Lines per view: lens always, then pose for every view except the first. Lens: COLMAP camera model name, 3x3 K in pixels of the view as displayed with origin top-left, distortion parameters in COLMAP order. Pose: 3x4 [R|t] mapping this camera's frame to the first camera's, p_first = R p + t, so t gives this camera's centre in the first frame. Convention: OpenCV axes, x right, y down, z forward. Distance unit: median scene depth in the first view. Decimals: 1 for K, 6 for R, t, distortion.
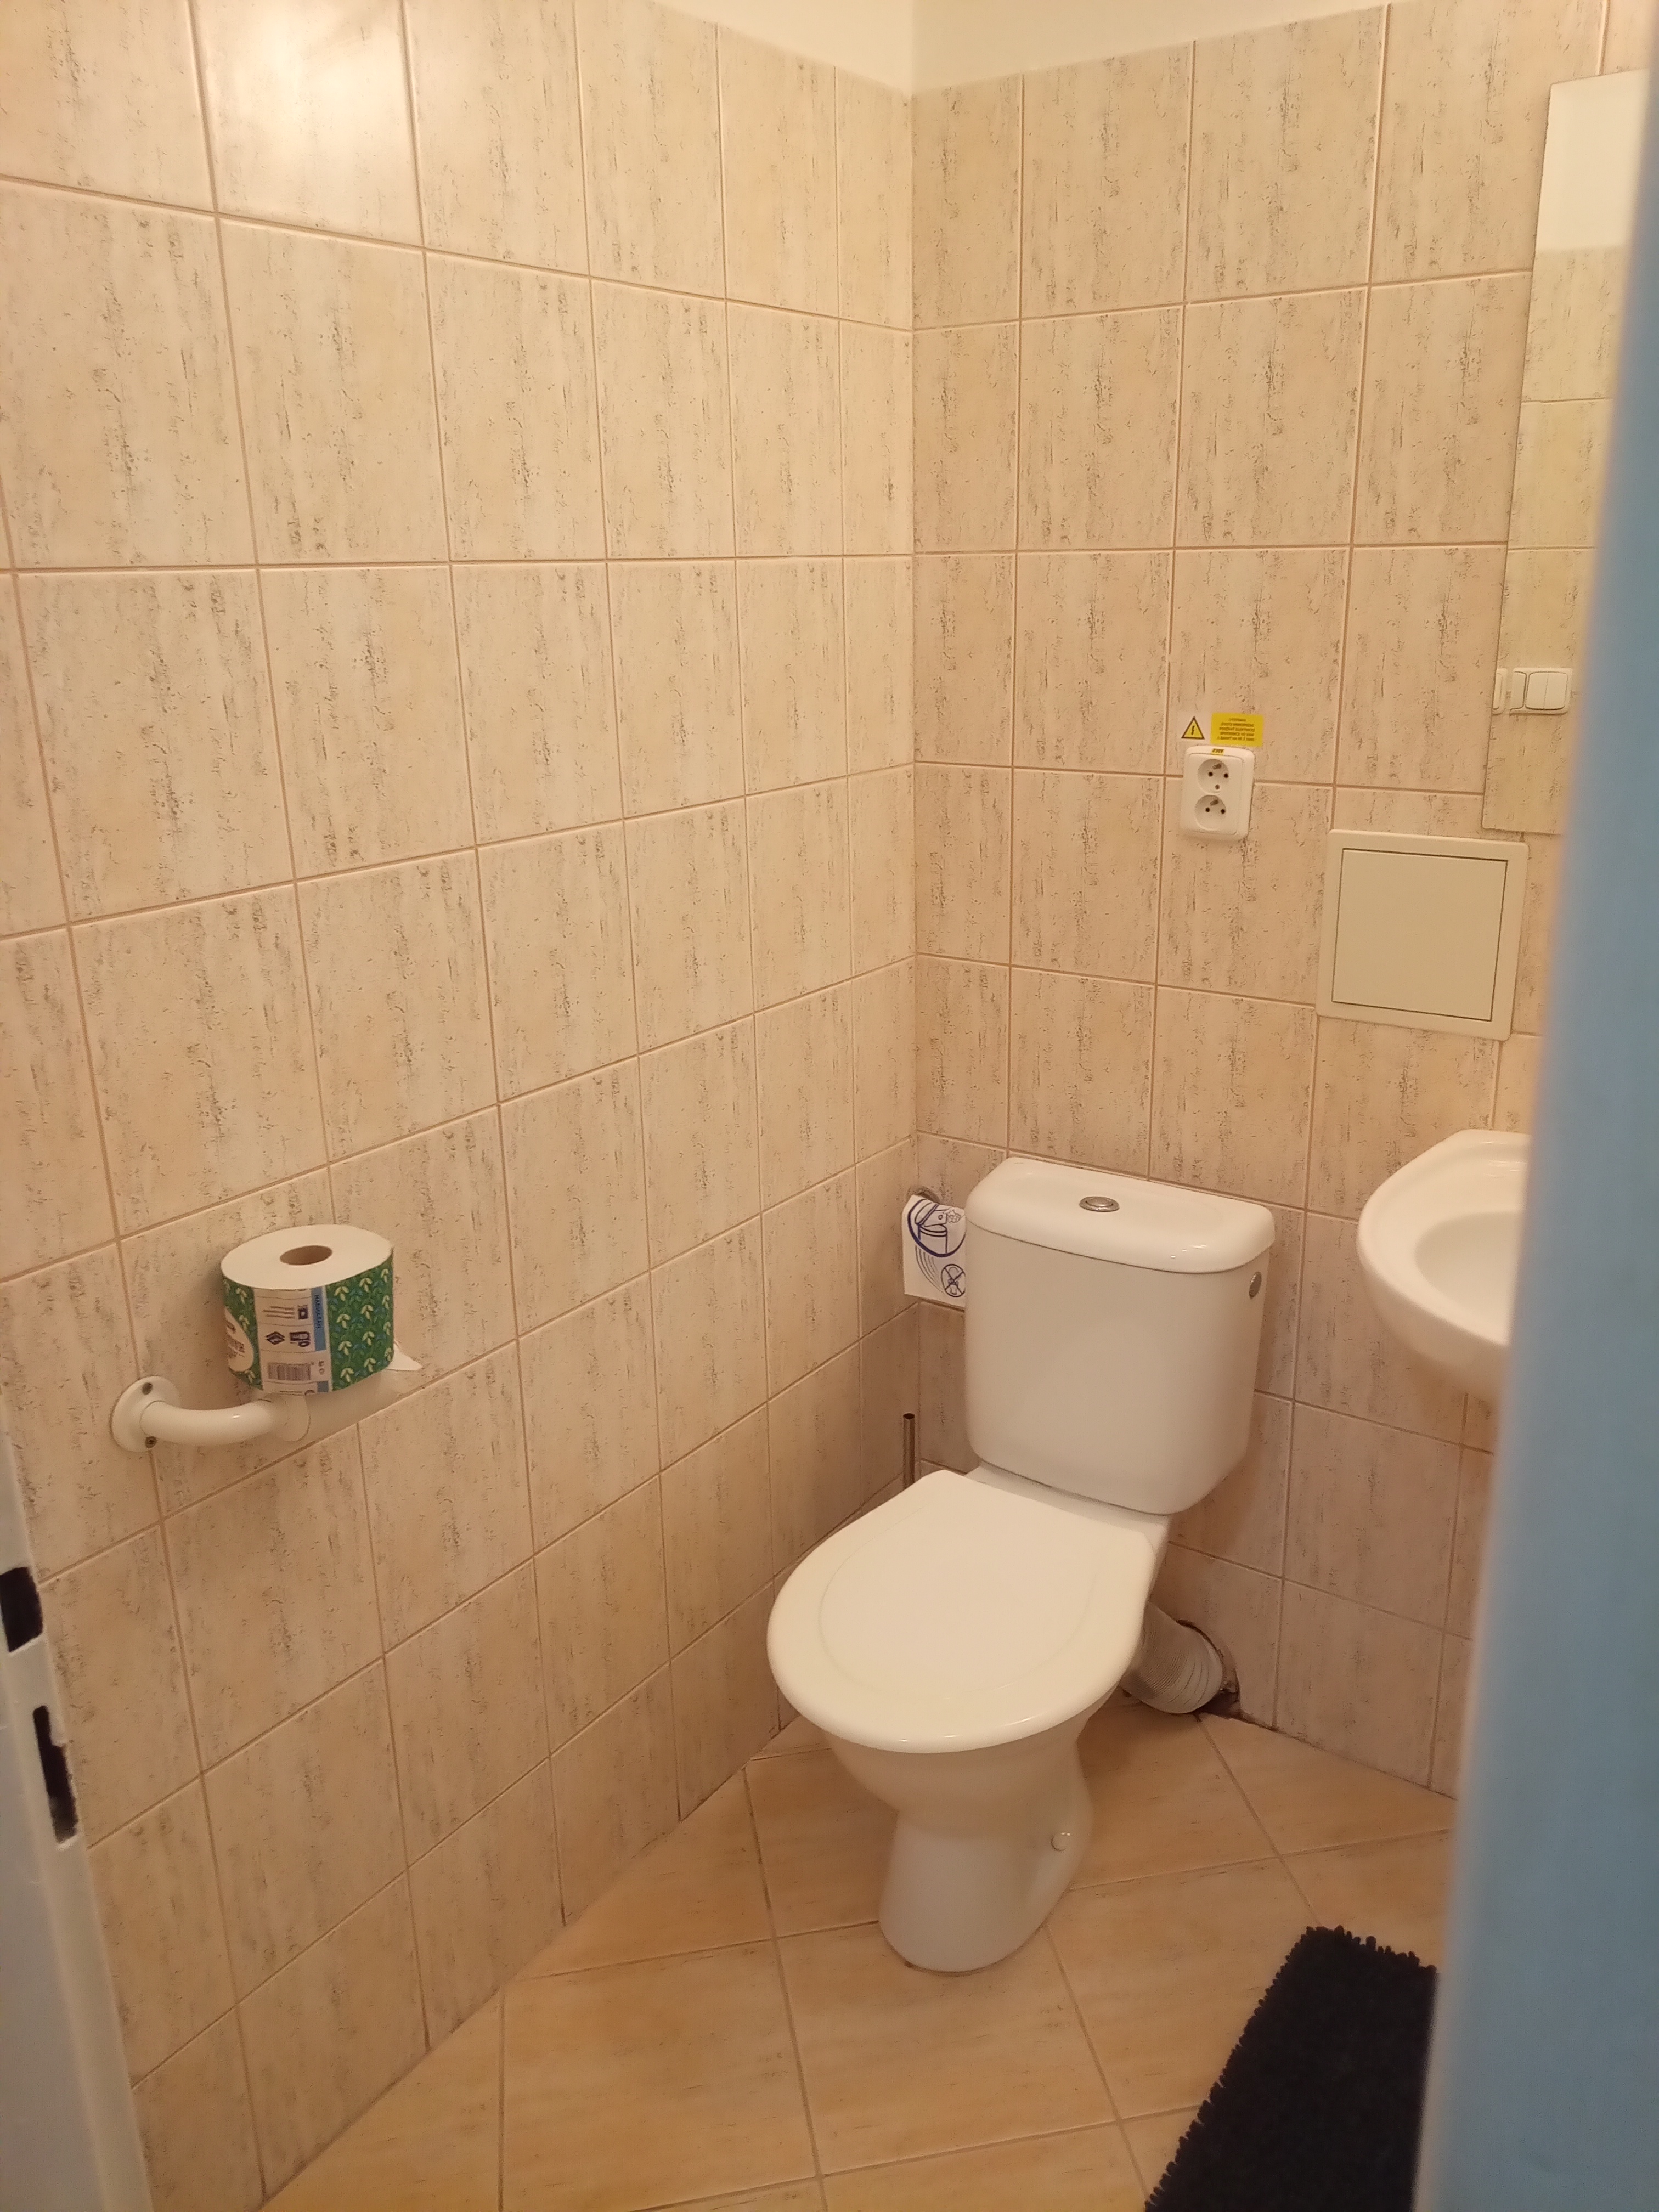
lens RADIAL K [[1705.8, 0, 835.2], [0, 1705.8, 1100.7], [0, 0, 1]] dist [0.027473, -0.012735]
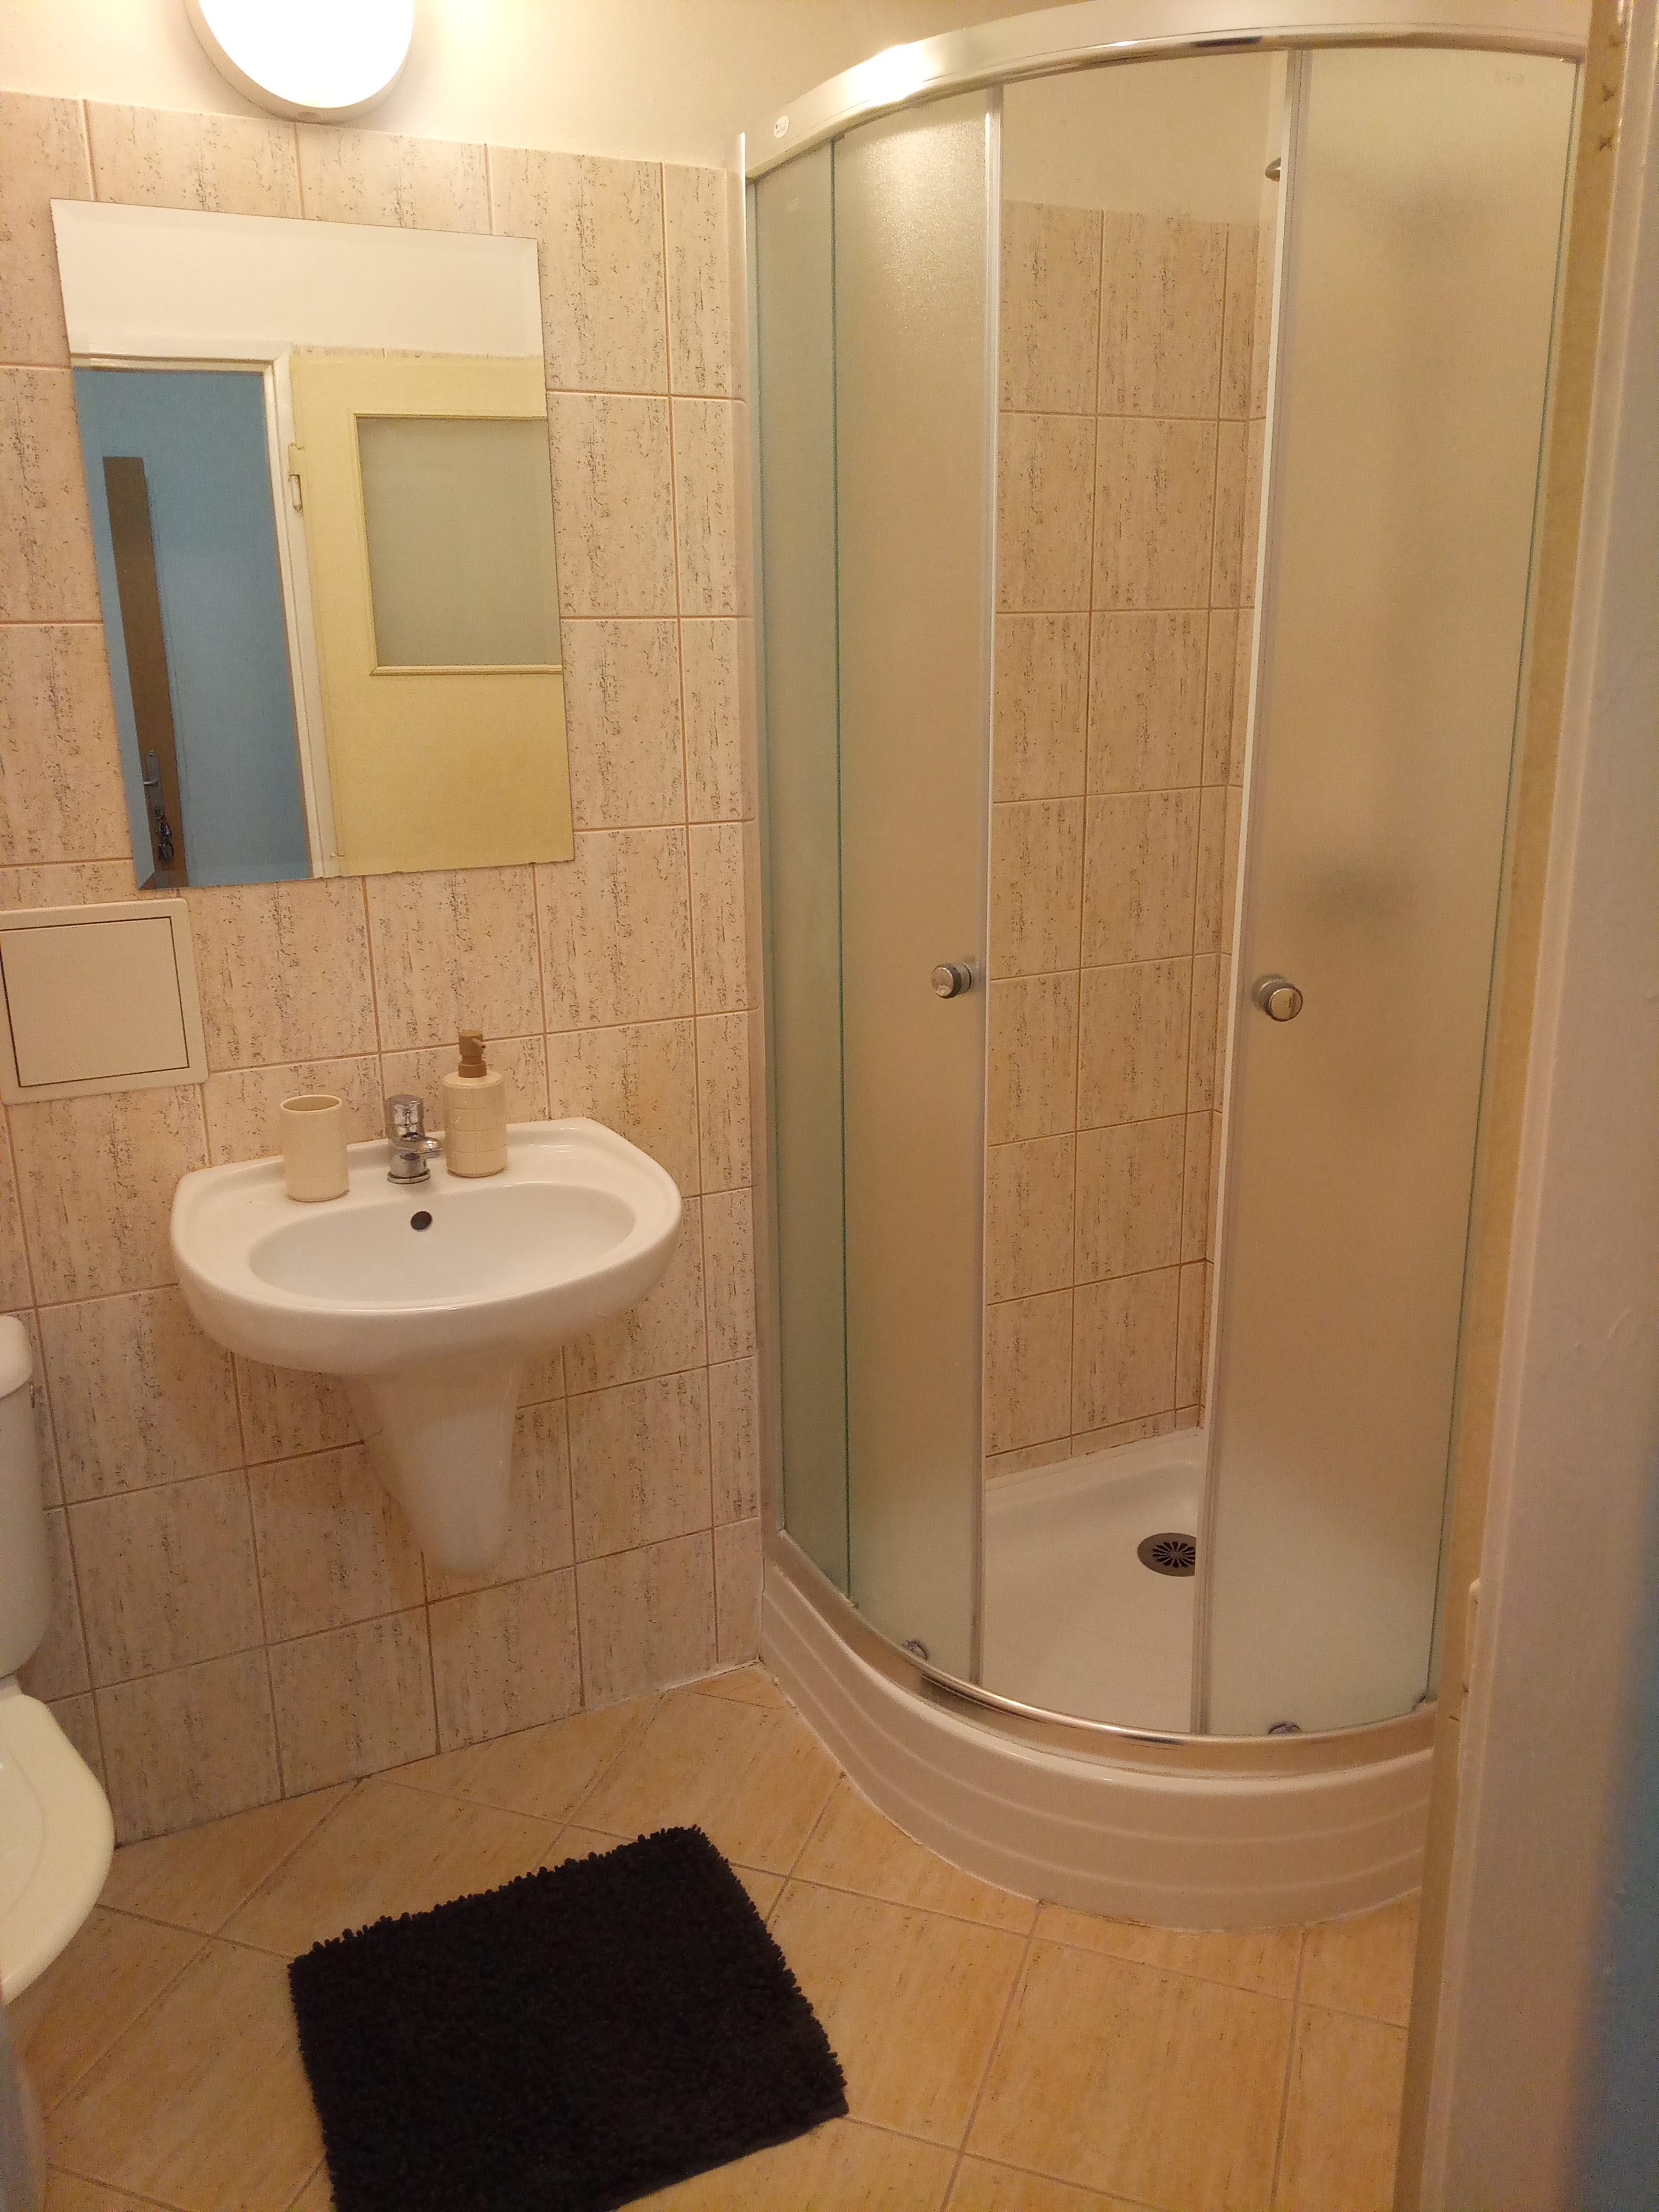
lens RADIAL K [[1705.8, 0, 838.5], [0, 1705.8, 1103.5], [0, 0, 1]] dist [0.027473, -0.012735]
pose [[0.503298, -0.229865, 0.832979, -0.301601], [0.267285, 0.958108, 0.102898, -0.026395], [-0.821736, 0.170854, 0.543653, 0.095648]]
